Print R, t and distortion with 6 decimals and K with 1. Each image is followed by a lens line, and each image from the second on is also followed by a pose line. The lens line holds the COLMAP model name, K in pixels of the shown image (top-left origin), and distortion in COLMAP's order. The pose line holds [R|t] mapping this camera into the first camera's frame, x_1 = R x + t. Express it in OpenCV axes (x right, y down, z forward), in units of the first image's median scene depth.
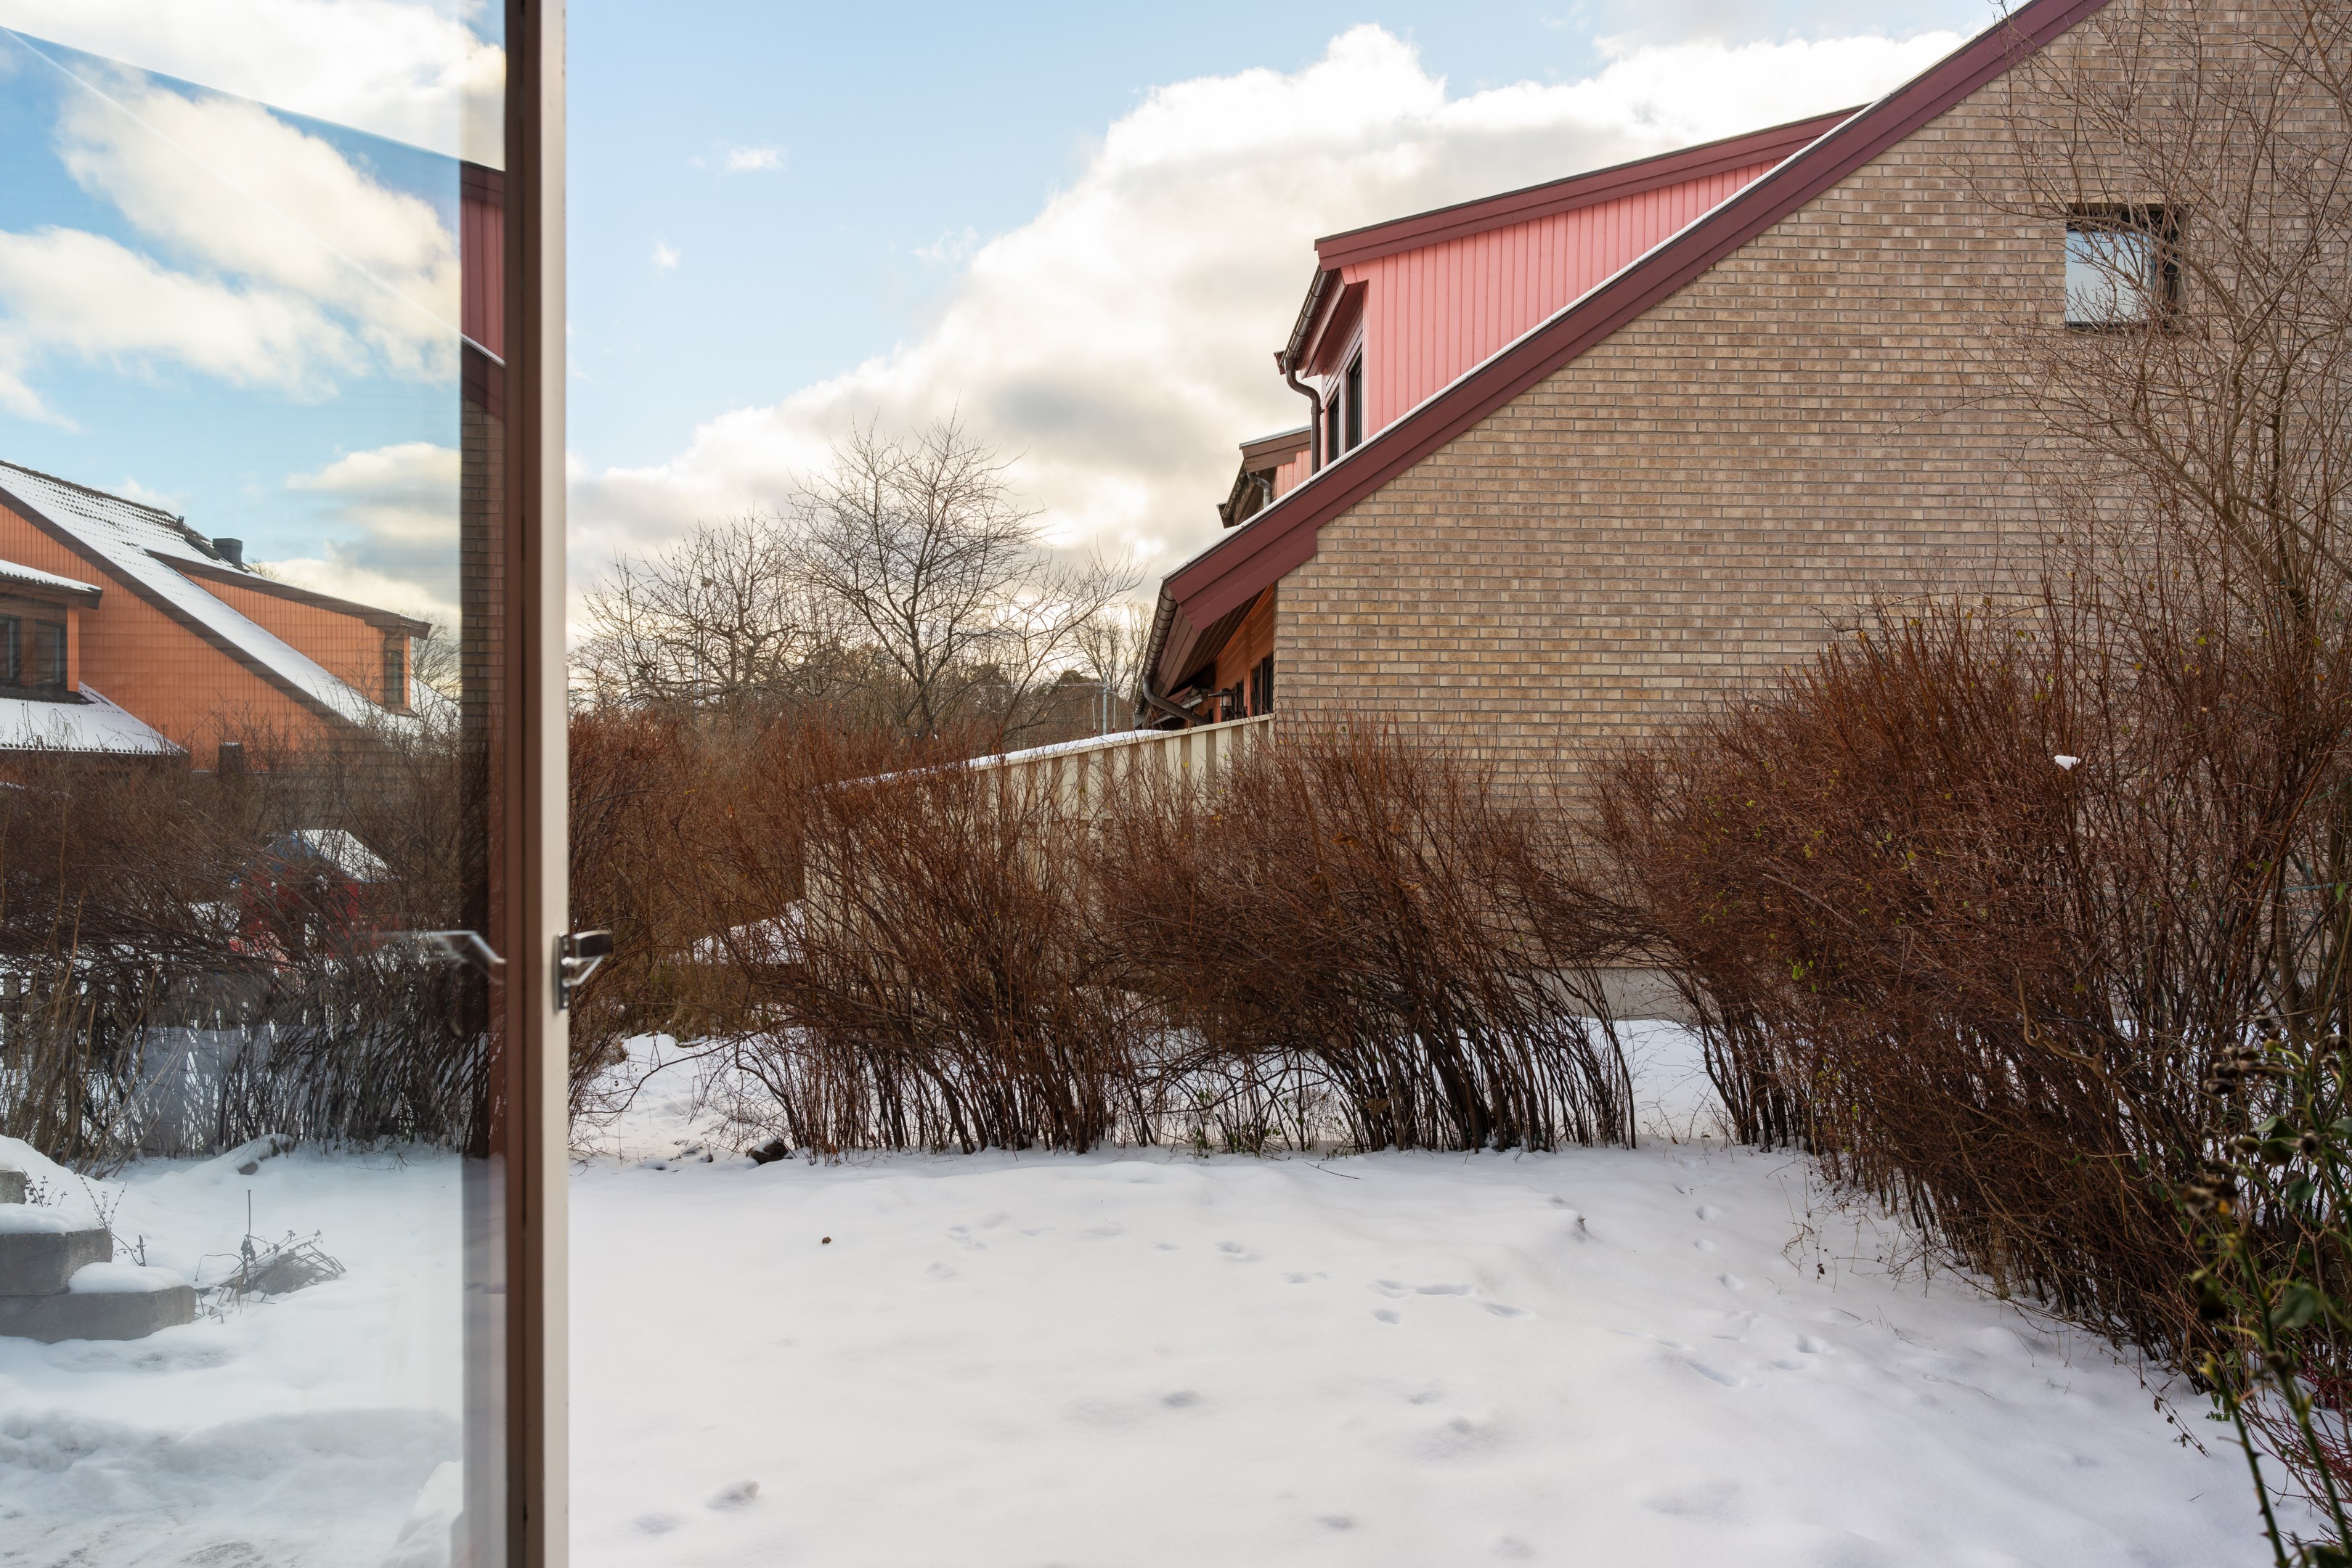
lens RADIAL K [[1589.0, 0, 1143.6], [0, 1589.0, 794.7], [0, 0, 1]] dist [0.067498, 0.000294]
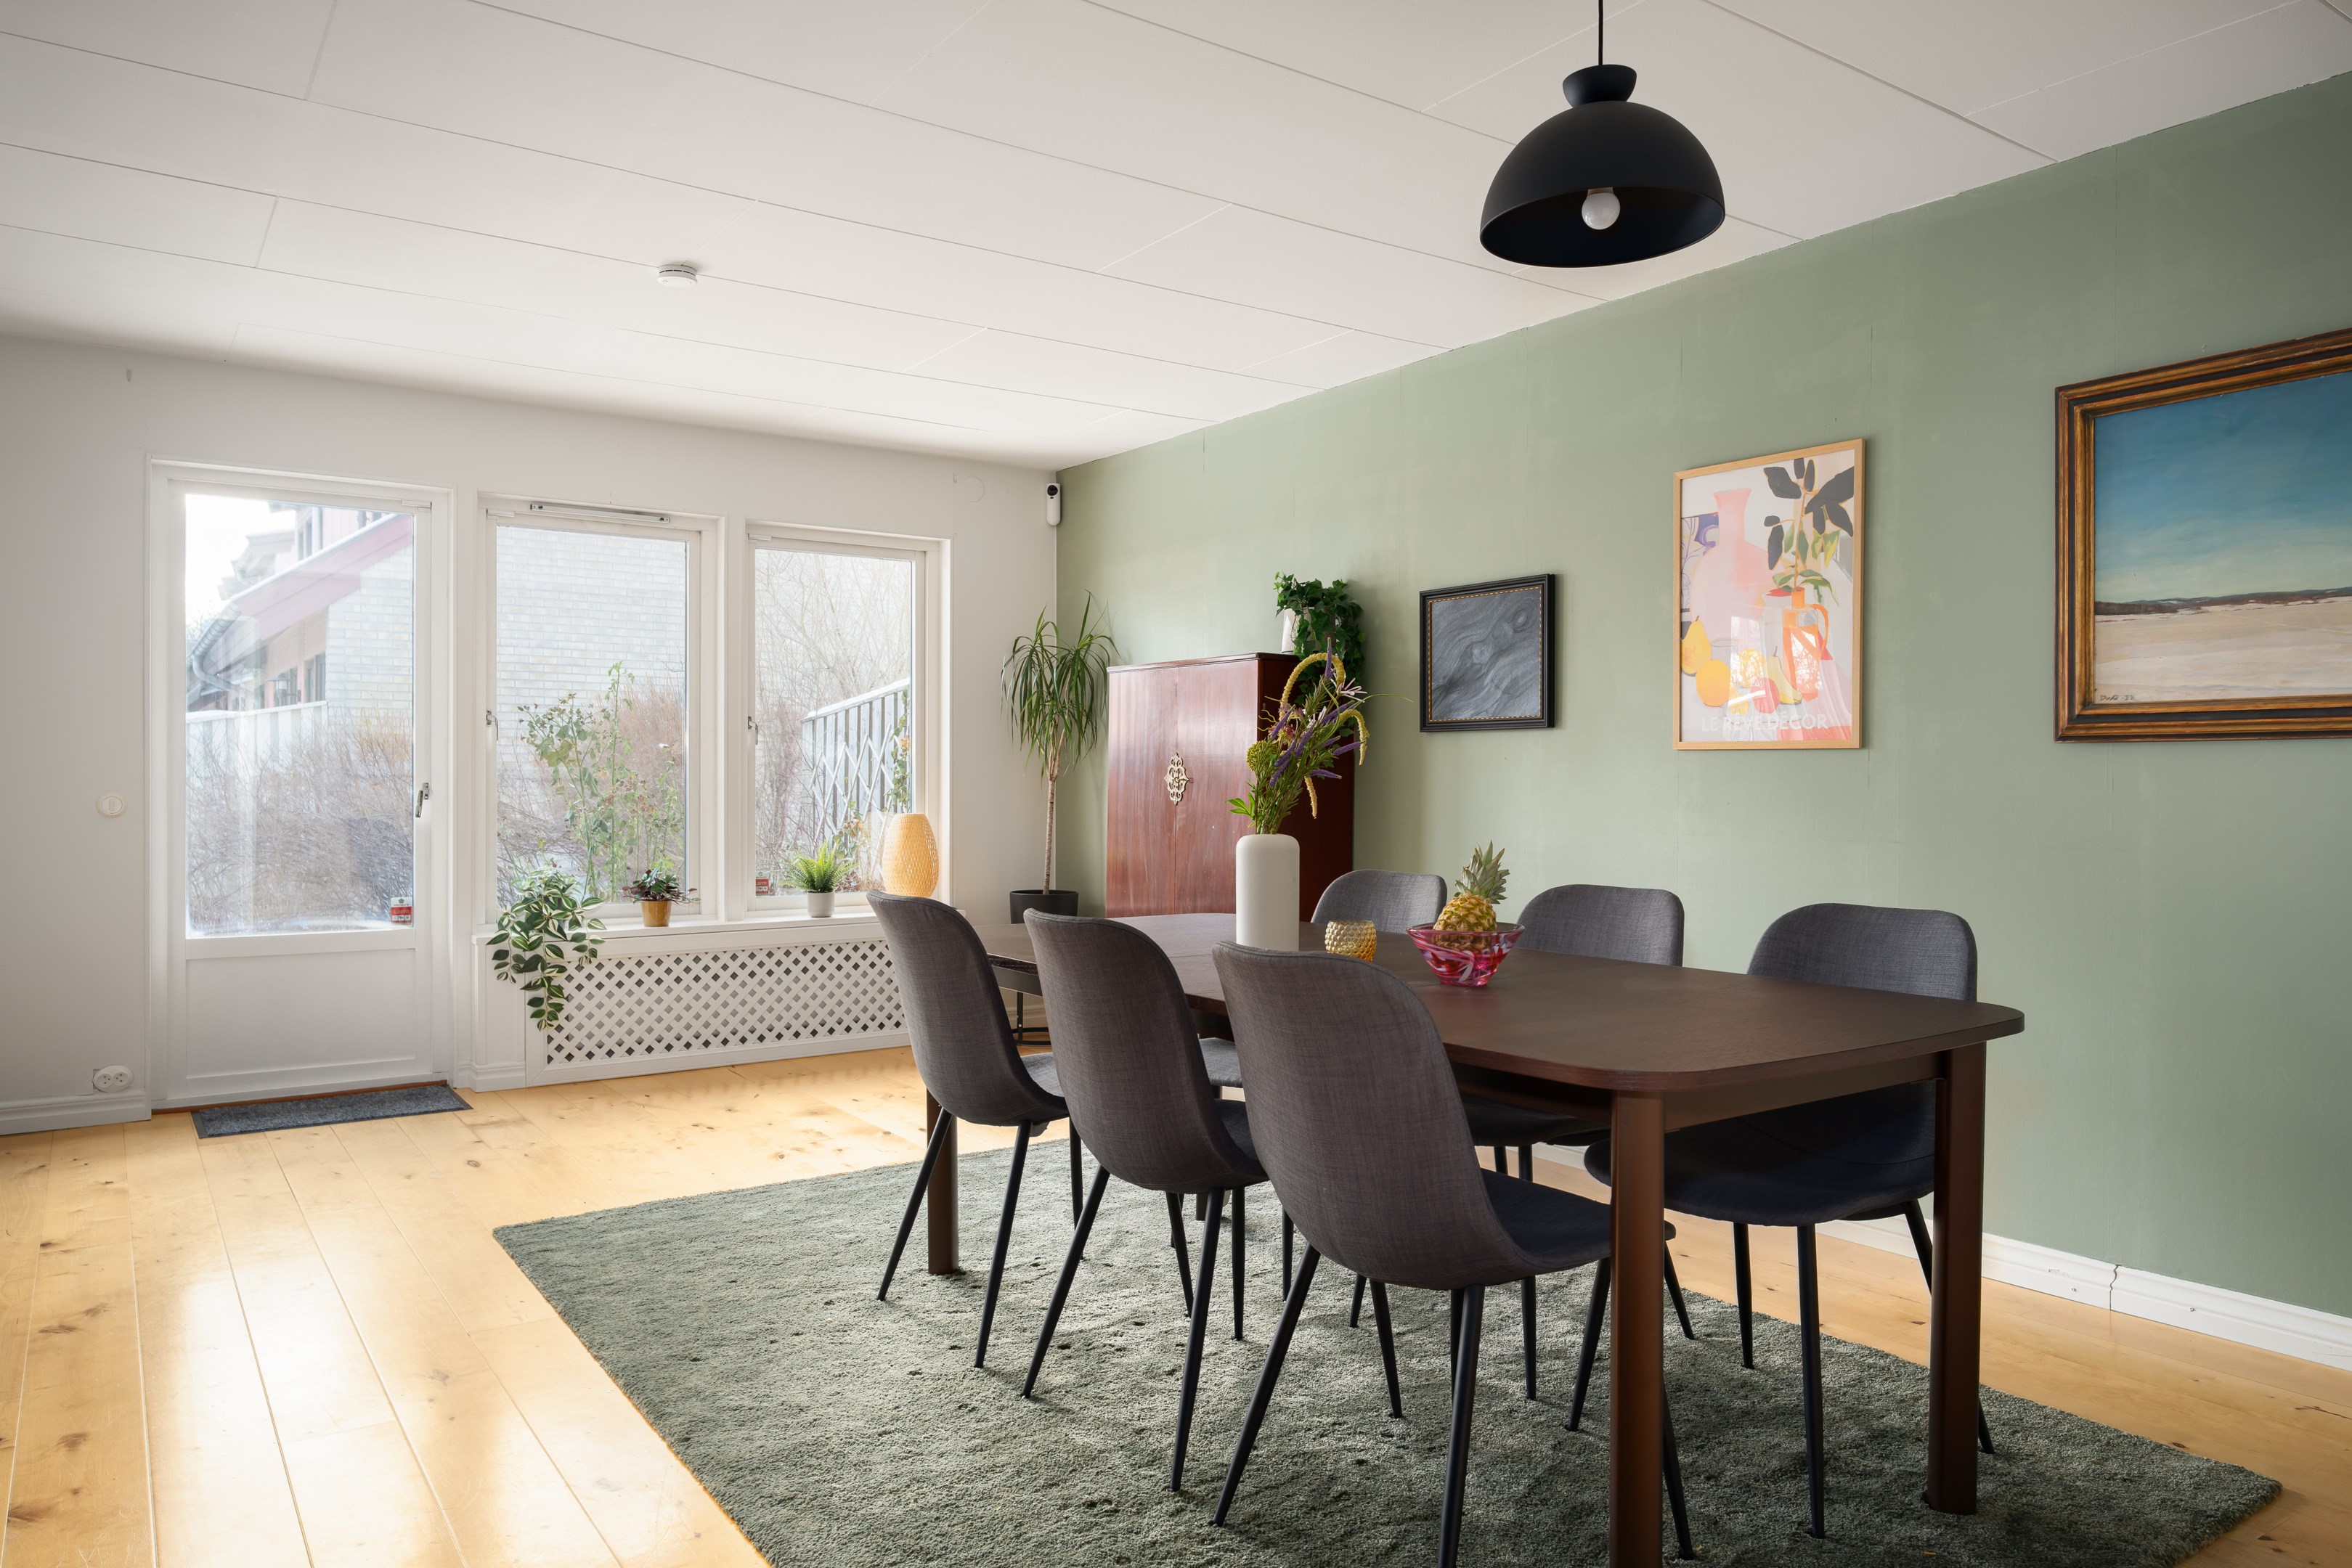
lens RADIAL K [[1550.0, 0, 1175.0], [0, 1550.0, 792.0], [0, 0, 1]] dist [-0.002271, 0.002993]
pose [[0.833371, -0.006407, 0.552677, -0.048130], [-0.003822, 0.999842, 0.017355, 0.002241], [-0.552701, -0.016575, 0.833215, -0.531763]]
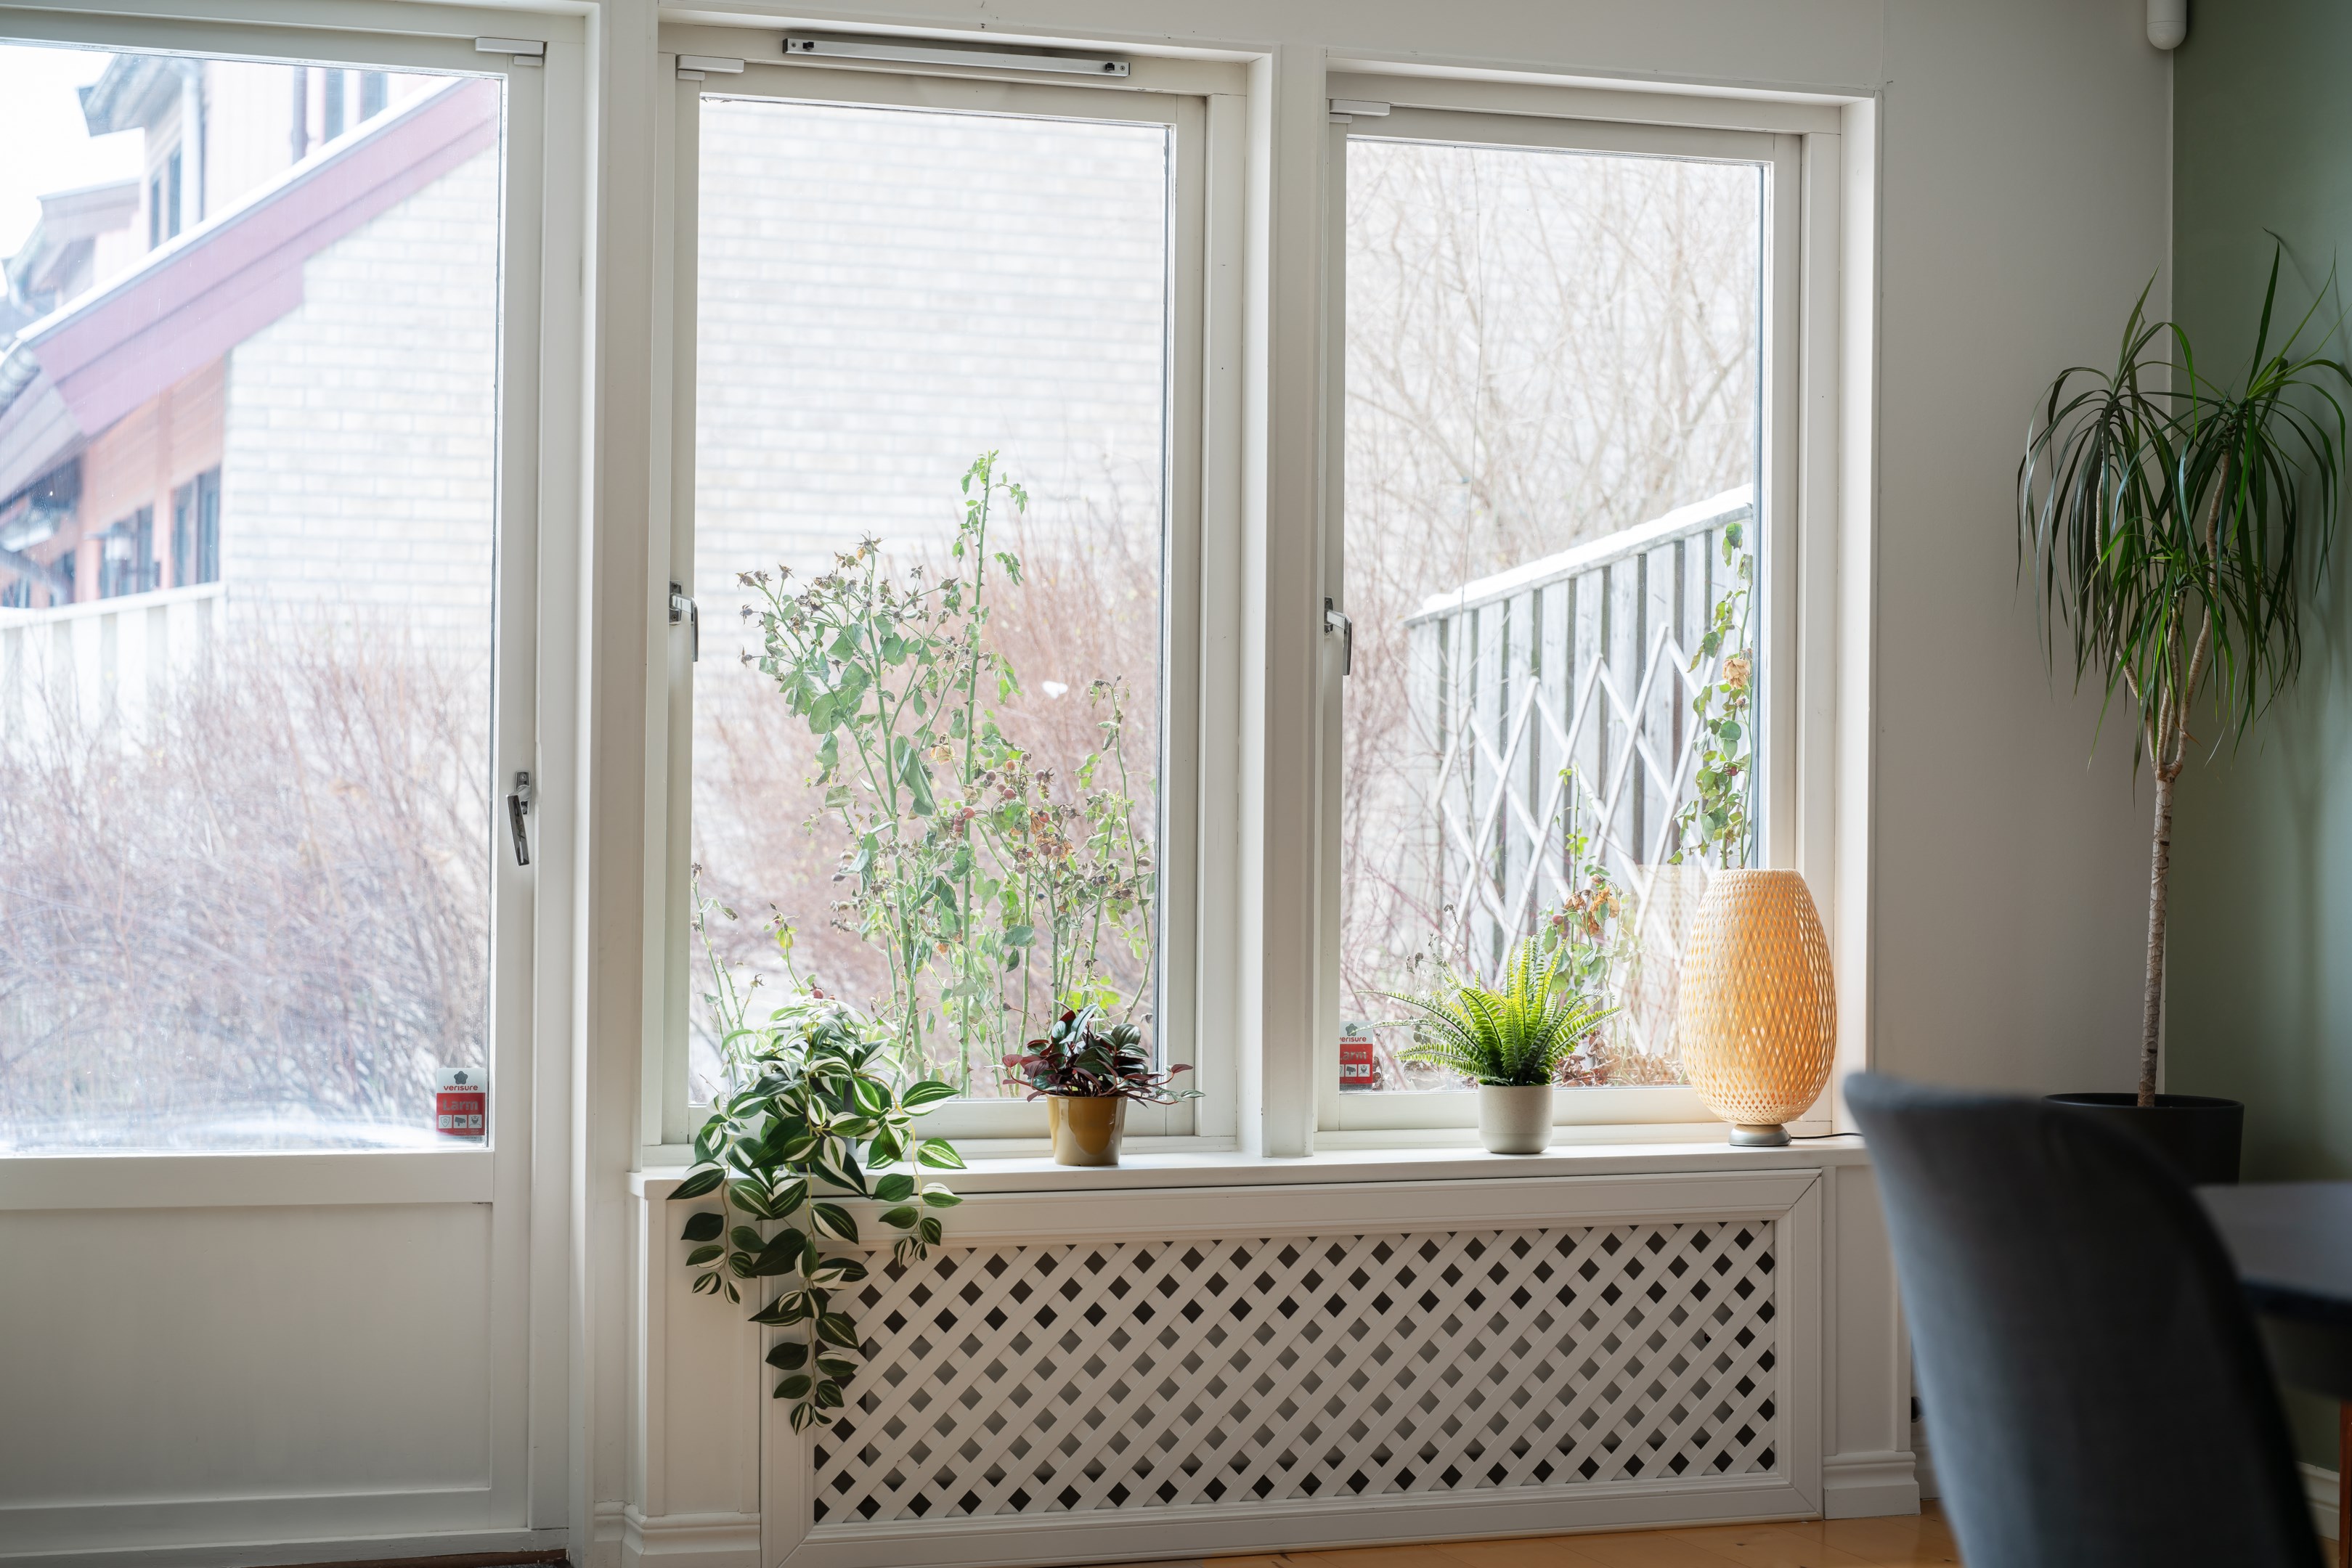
lens RADIAL K [[4163.6, 0, 1176.0], [0, 4163.6, 784.0], [0, 0, 1]] dist [-0.017017, -0.044095]
pose [[0.949458, 0.006129, 0.313835, -0.058633], [-0.008731, 0.999938, 0.006886, 0.006421], [-0.313773, -0.009278, 0.949453, -0.493568]]
